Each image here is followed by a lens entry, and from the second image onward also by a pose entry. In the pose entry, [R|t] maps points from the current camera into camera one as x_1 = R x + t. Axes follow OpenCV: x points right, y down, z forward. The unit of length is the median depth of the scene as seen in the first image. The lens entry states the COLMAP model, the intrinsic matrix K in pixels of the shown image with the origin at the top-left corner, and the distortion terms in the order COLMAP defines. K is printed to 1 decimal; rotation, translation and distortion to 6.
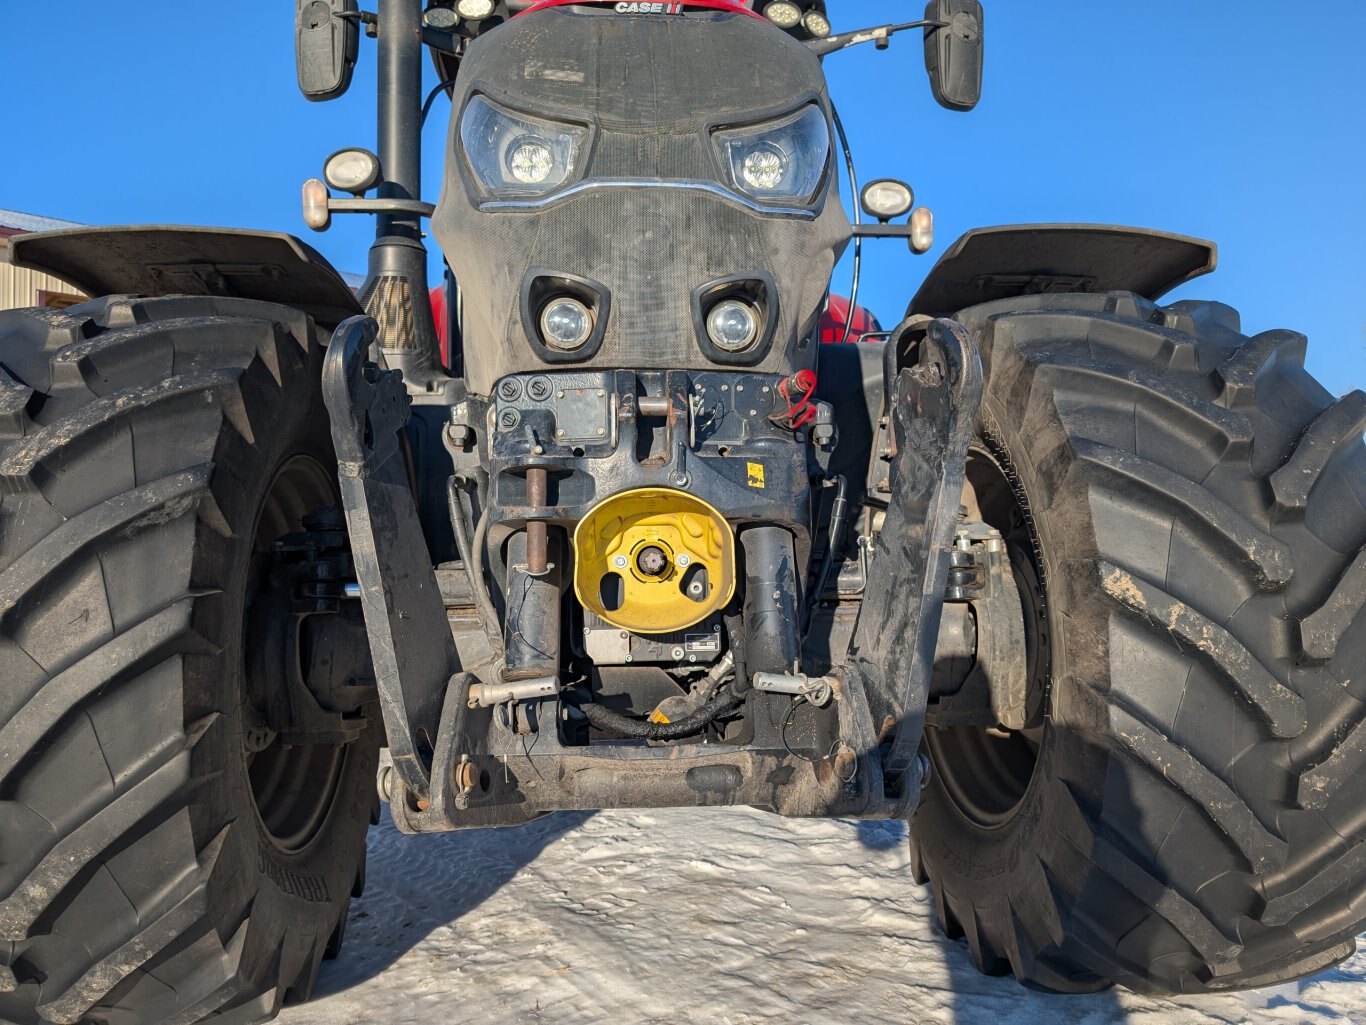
lens RADIAL K [[989.3, 0, 689.1], [0, 989.3, 486.3], [0, 0, 1]] dist [0.008744, -0.011540]
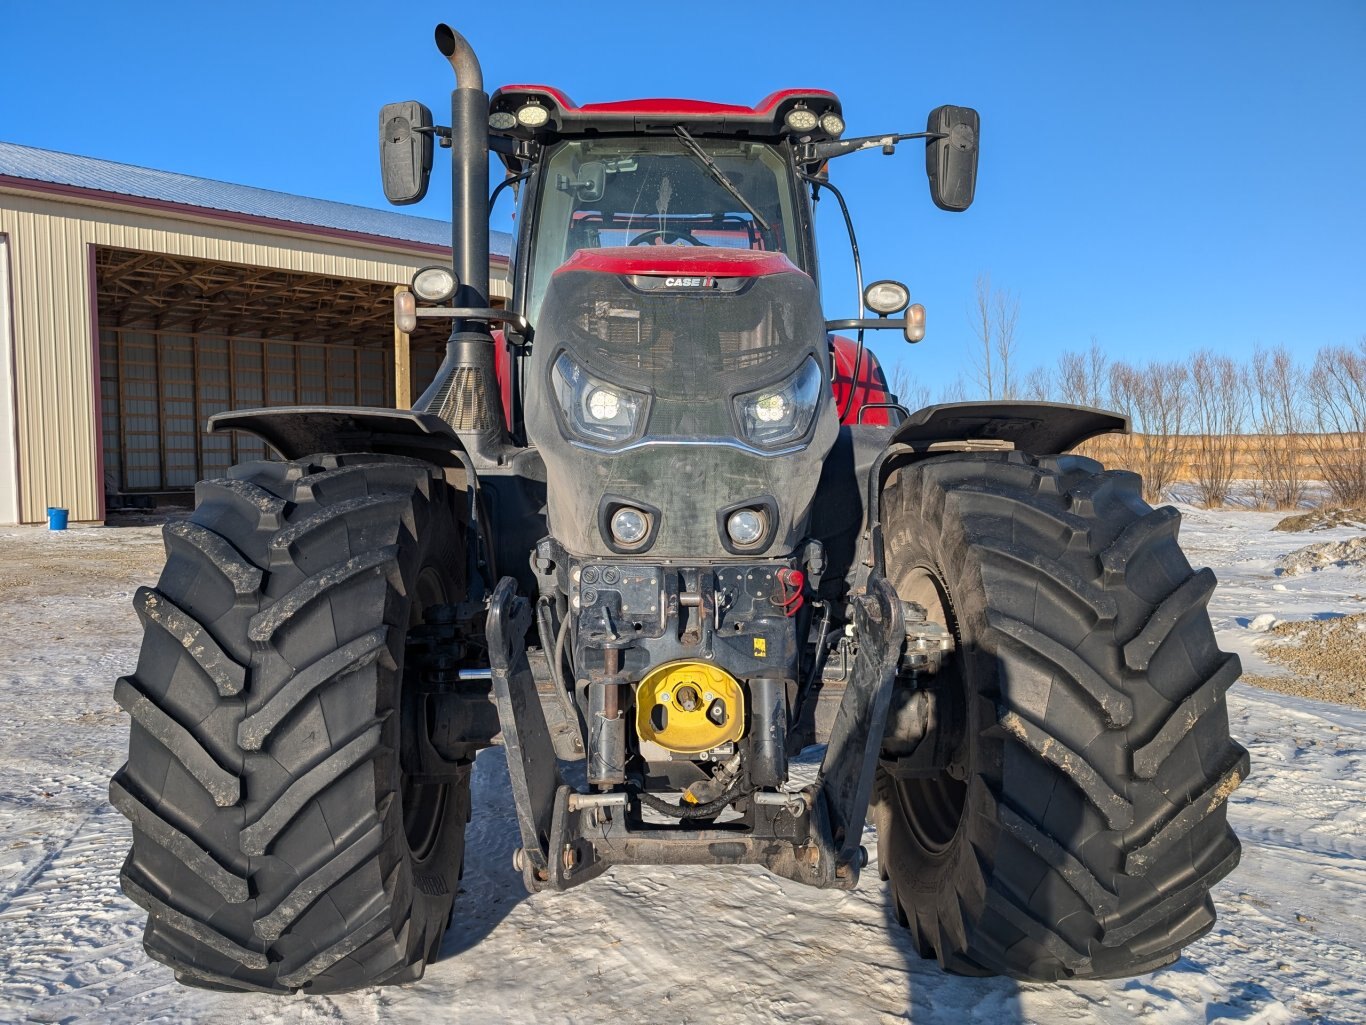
lens RADIAL K [[961.3, 0, 681.9], [0, 961.3, 524.9], [0, 0, 1]] dist [0.013558, -0.015905]
pose [[0.999453, 0.016907, -0.028421, -0.009343], [-0.013942, 0.994740, 0.101482, -0.307288], [0.029987, -0.101030, 0.994431, -0.363576]]
